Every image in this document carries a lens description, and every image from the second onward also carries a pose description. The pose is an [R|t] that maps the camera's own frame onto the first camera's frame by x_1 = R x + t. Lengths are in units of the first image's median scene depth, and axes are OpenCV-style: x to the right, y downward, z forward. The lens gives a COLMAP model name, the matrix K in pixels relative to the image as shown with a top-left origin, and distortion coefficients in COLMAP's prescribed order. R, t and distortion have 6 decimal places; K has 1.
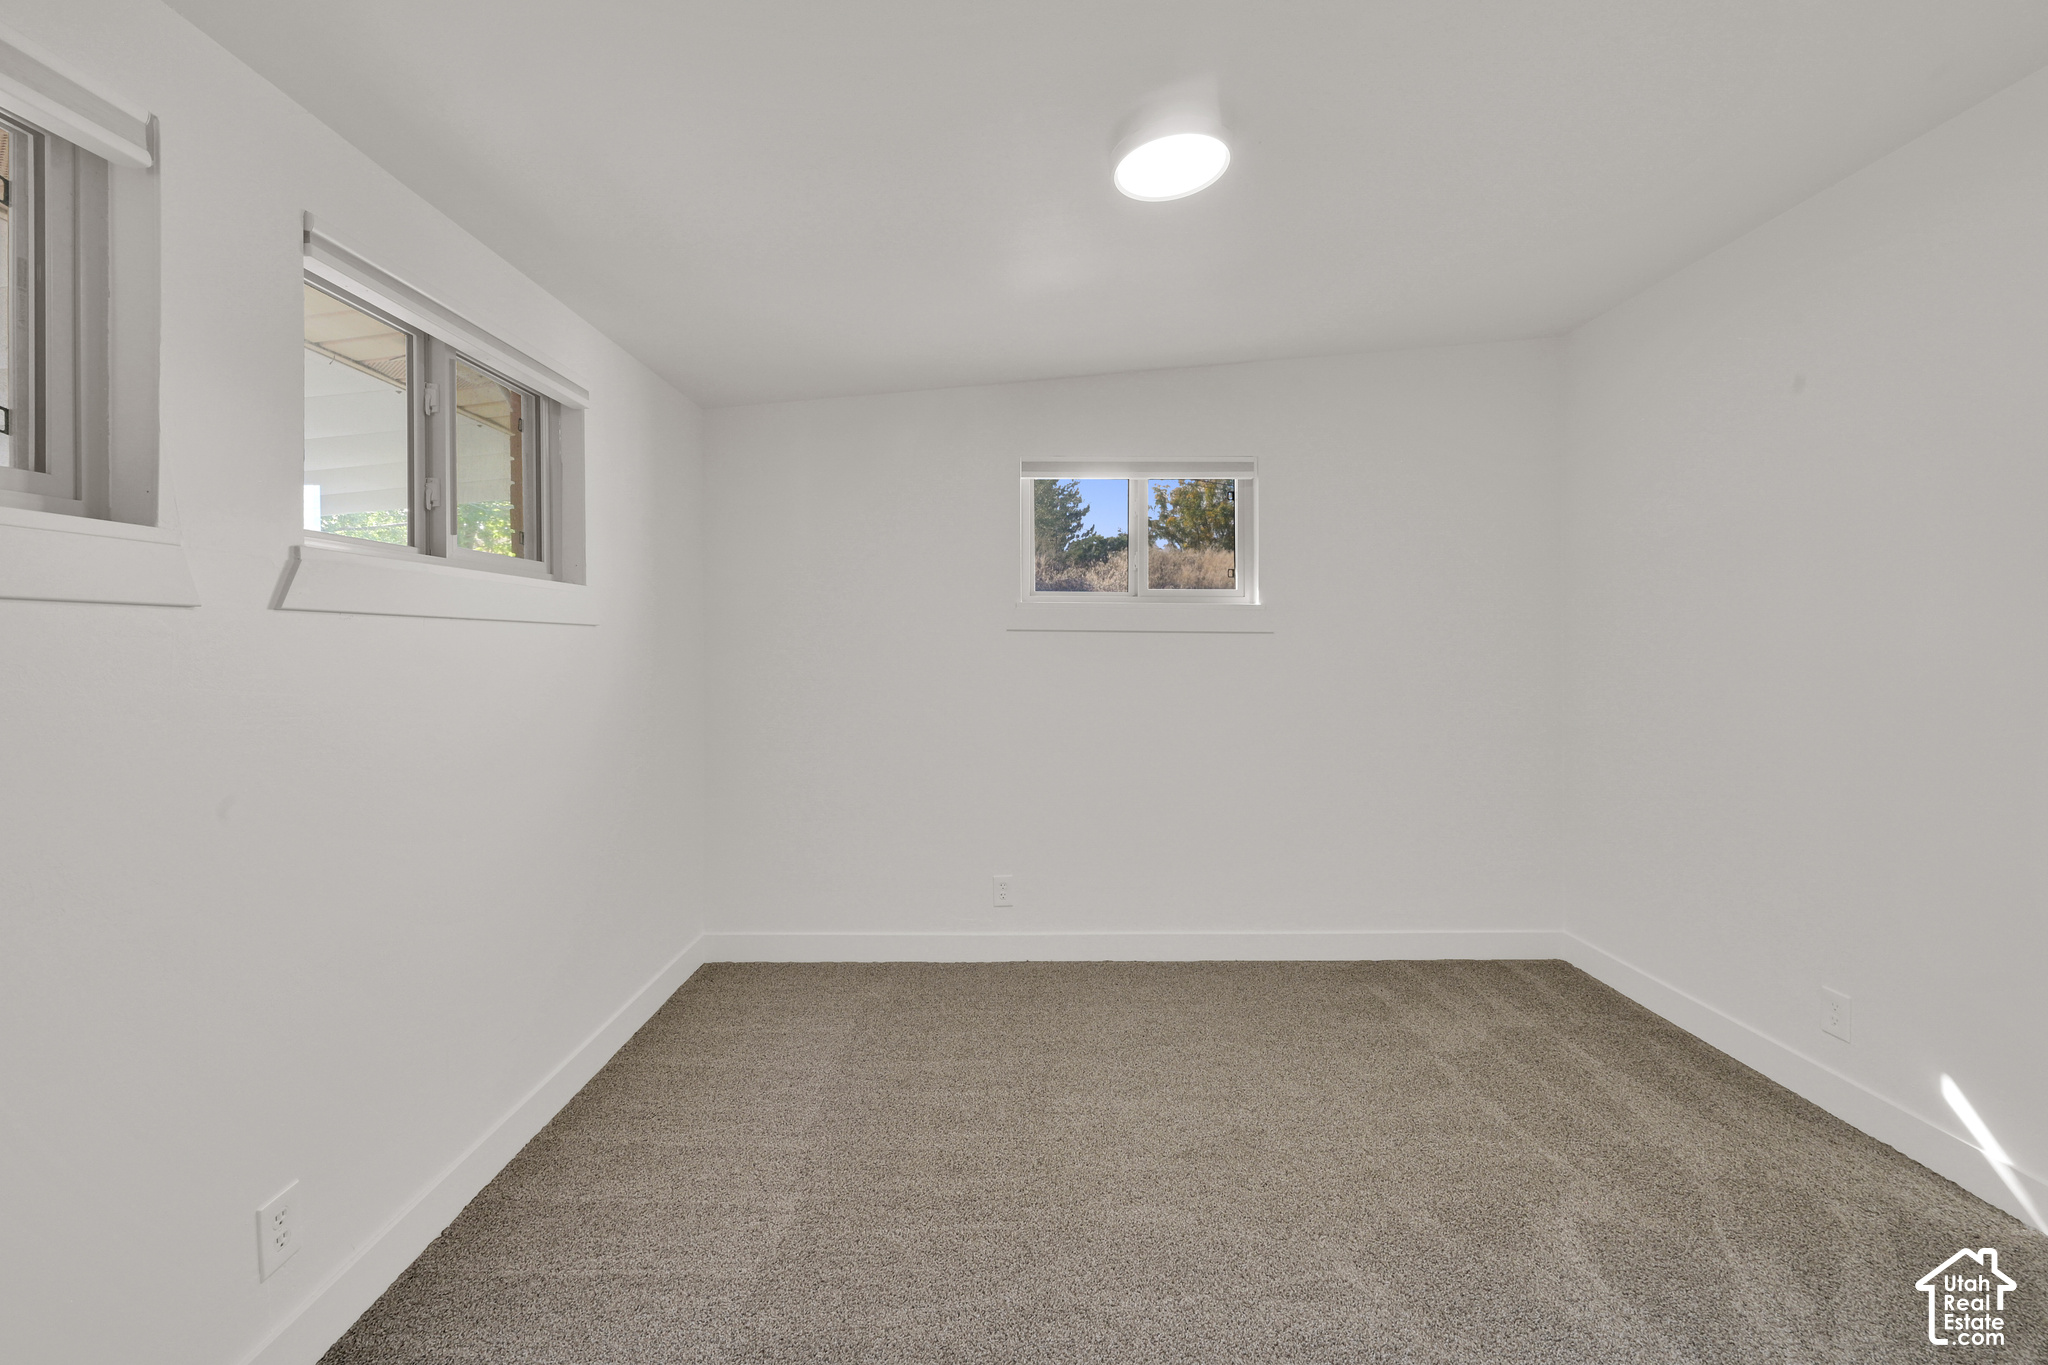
lens RADIAL K [[834.7, 0, 1017.2], [0, 834.7, 647.4], [0, 0, 1]] dist [-0.000339, -0.000103]
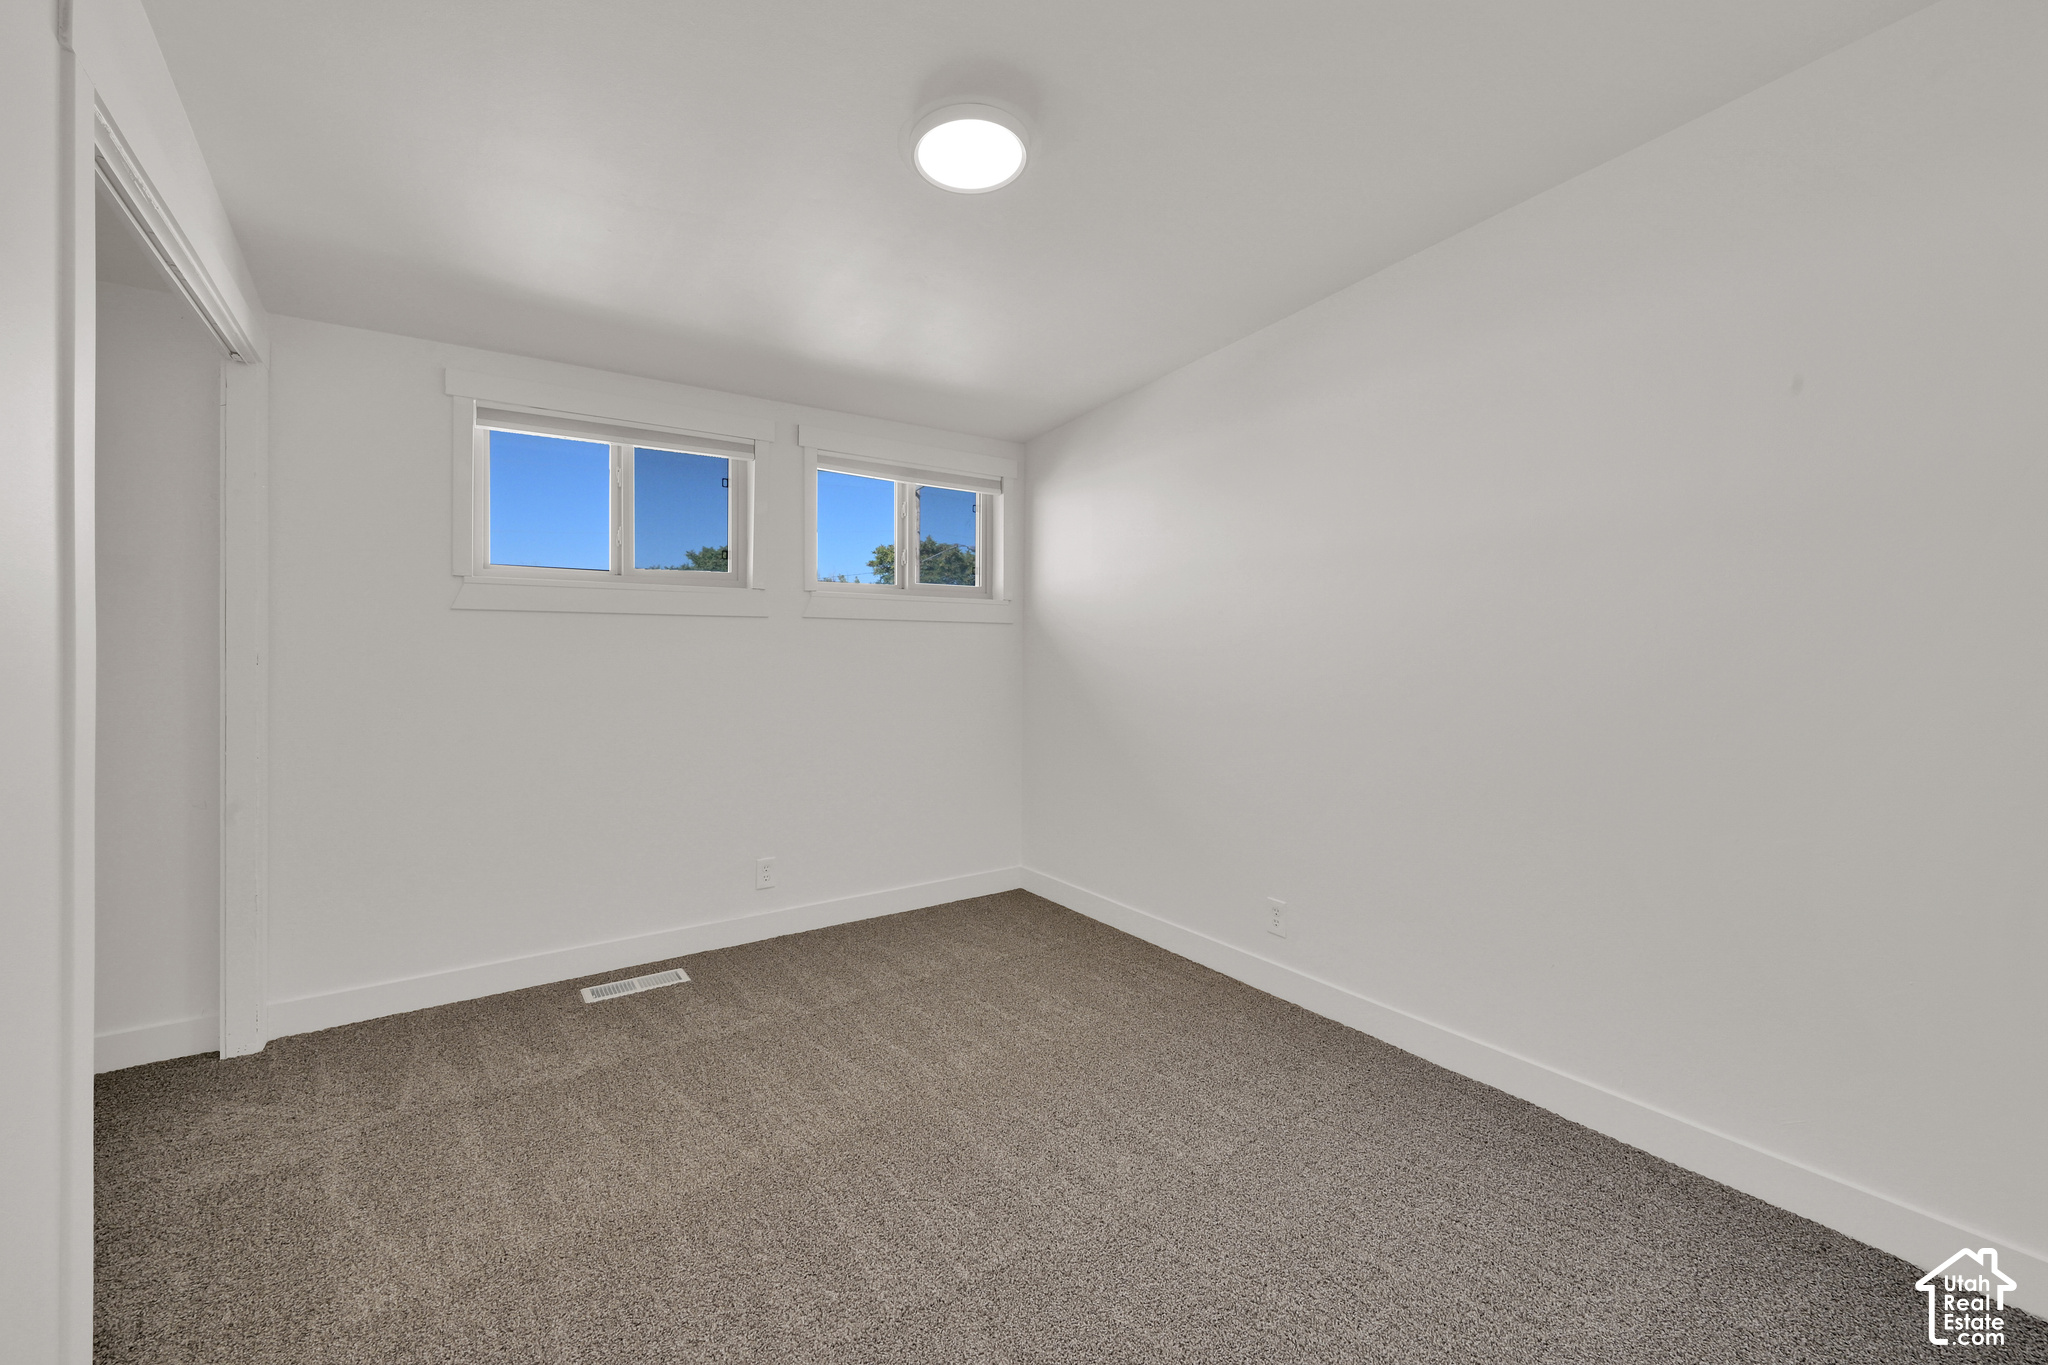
lens RADIAL K [[834.7, 0, 1017.2], [0, 834.7, 647.4], [0, 0, 1]] dist [-0.000339, -0.000103]
pose [[0.822790, -0.000355, 0.568345, -0.107556], [-0.010661, 0.999814, 0.016058, -0.000493], [-0.568245, -0.019271, 0.822634, -0.004364]]
